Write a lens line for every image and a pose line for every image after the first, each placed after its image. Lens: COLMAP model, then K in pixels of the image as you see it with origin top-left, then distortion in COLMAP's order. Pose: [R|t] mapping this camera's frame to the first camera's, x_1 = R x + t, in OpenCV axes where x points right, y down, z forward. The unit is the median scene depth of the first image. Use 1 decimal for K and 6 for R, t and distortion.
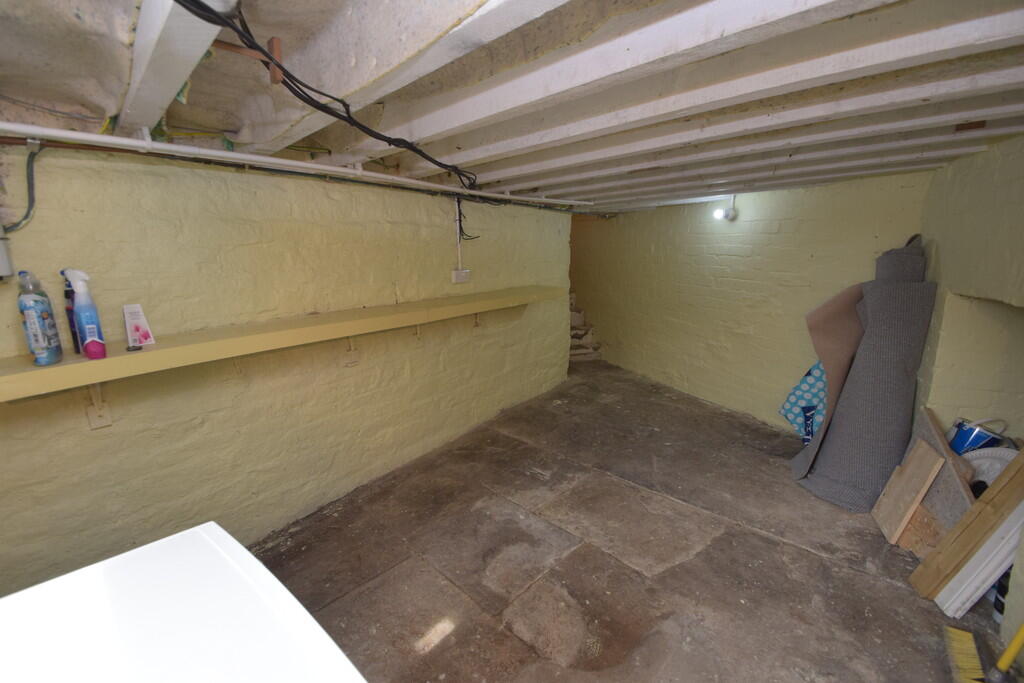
lens RADIAL K [[448.1, 0, 502.9], [0, 448.1, 346.5], [0, 0, 1]] dist [0.024840, -0.027482]
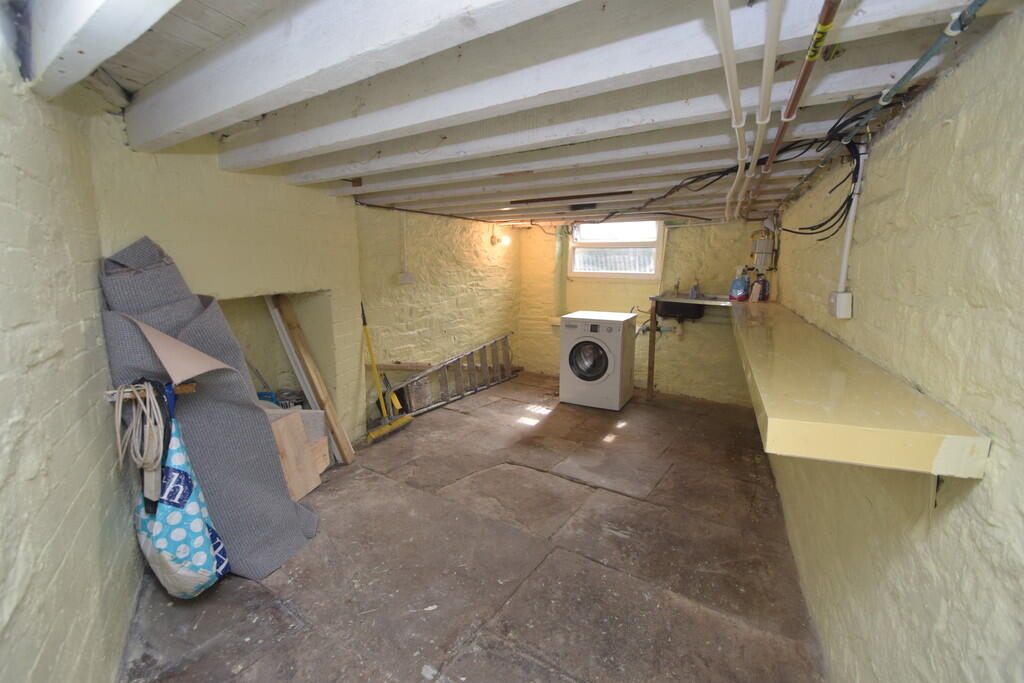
lens RADIAL K [[448.1, 0, 502.9], [0, 448.1, 346.5], [0, 0, 1]] dist [0.024840, -0.027482]
pose [[-0.984499, 0.032323, -0.172385, 0.425265], [-0.036919, 0.922657, 0.383850, -0.338249], [0.171459, 0.384264, -0.907162, 1.620614]]
